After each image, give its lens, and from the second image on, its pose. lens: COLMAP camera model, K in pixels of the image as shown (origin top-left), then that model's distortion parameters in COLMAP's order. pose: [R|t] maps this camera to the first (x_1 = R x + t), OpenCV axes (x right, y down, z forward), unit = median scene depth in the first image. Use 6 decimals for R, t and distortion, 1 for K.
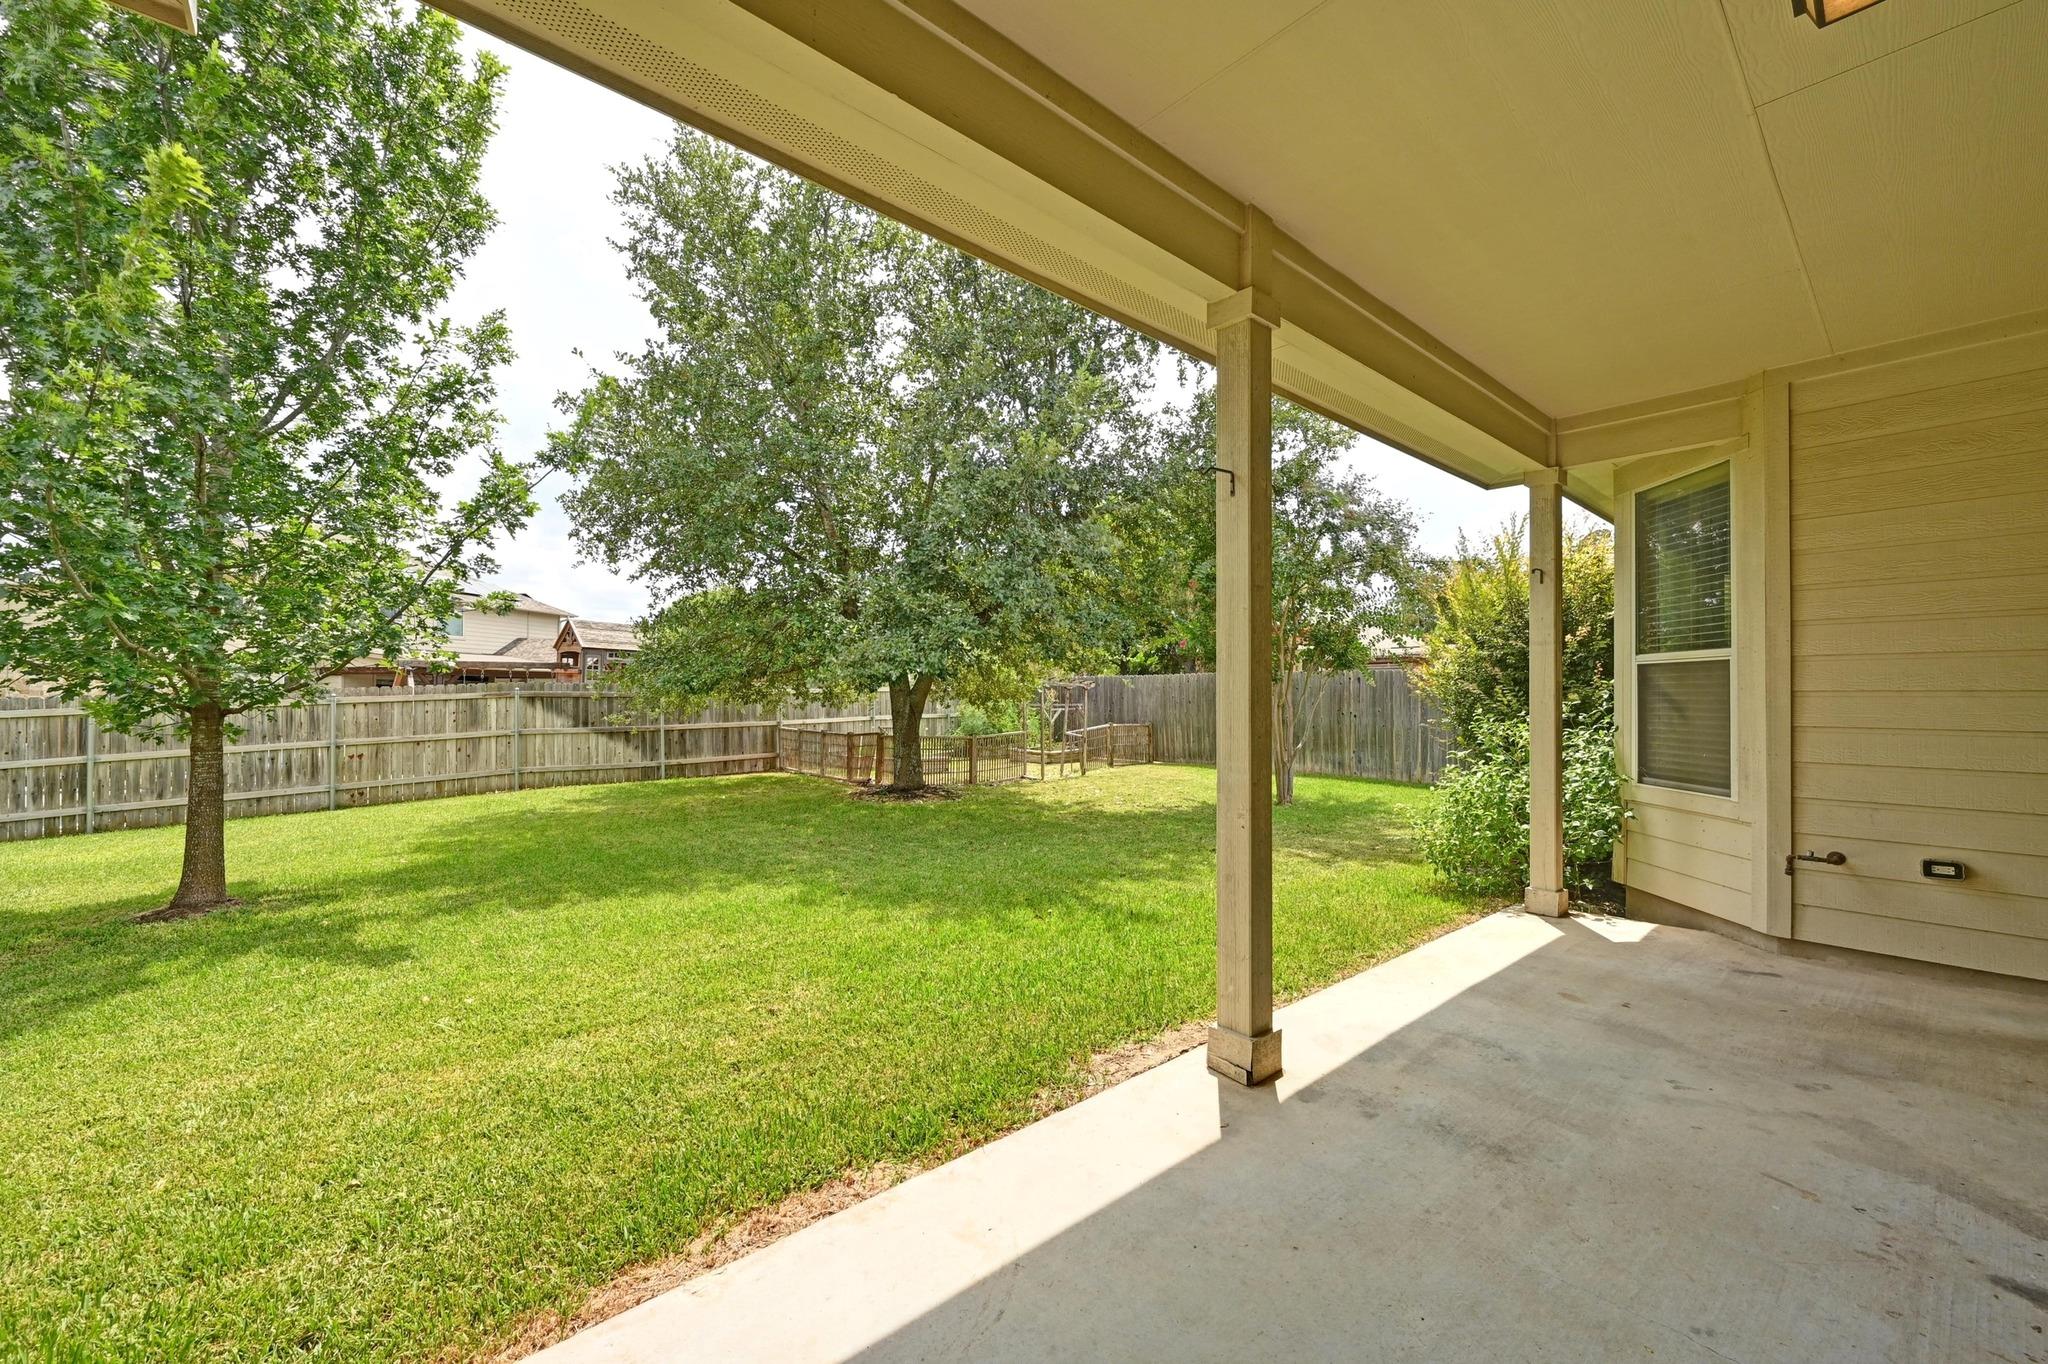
lens RADIAL K [[782.9, 0, 1024.0], [0, 782.9, 682.0], [0, 0, 1]] dist [-0.002224, 0.000079]
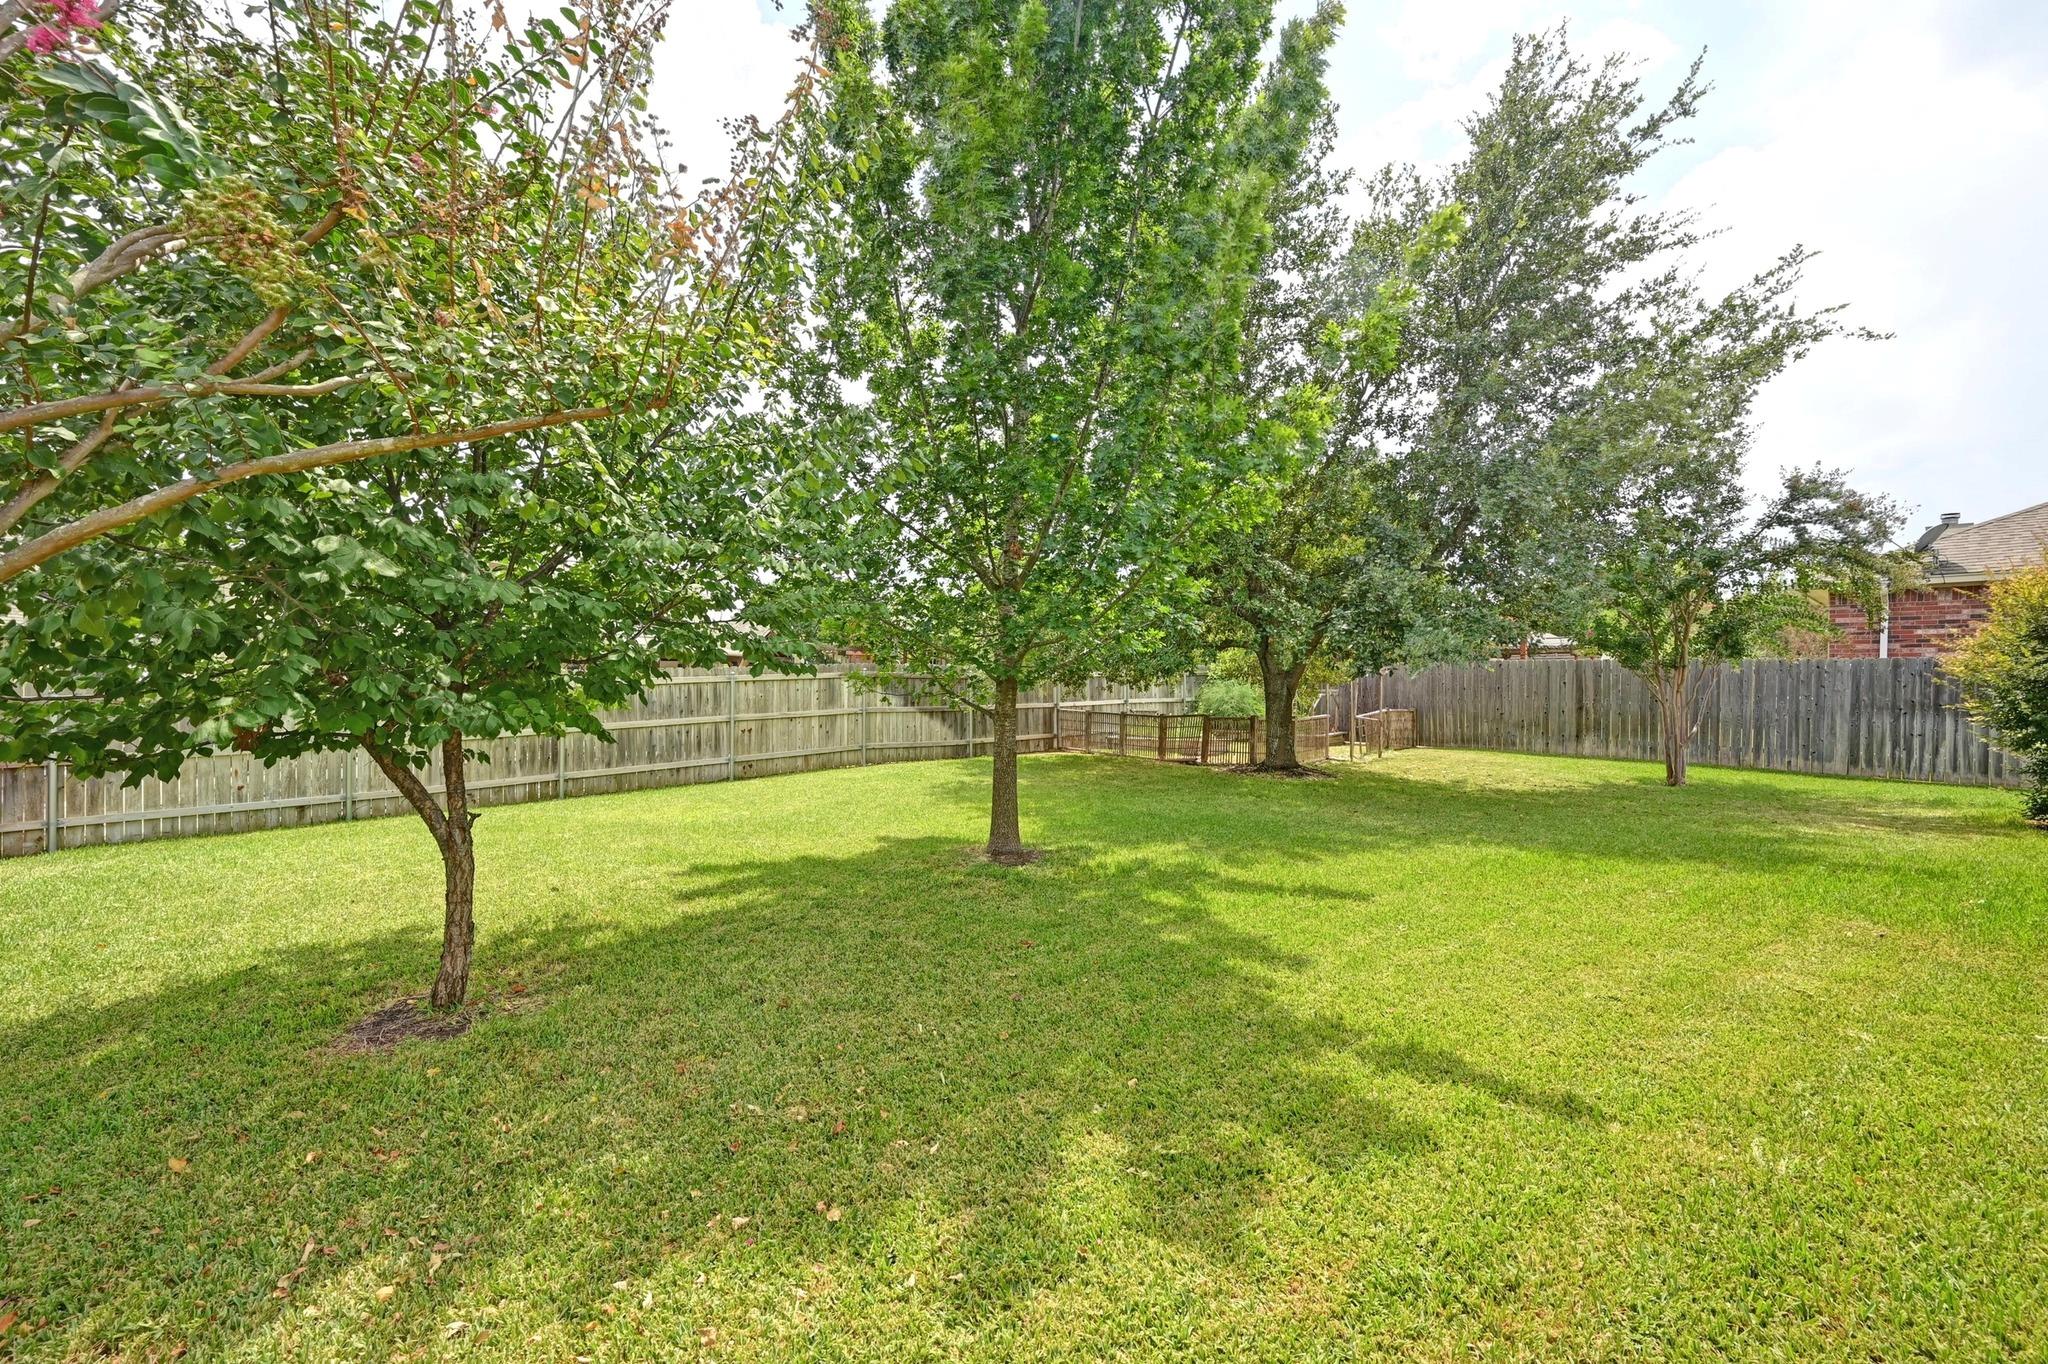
lens RADIAL K [[782.9, 0, 1024.0], [0, 782.9, 682.0], [0, 0, 1]] dist [-0.002224, 0.000079]
pose [[0.999117, 0.011501, -0.040407, -0.440531], [-0.010692, 0.999739, 0.020192, 0.003364], [0.040629, -0.019742, 0.998979, -0.045103]]
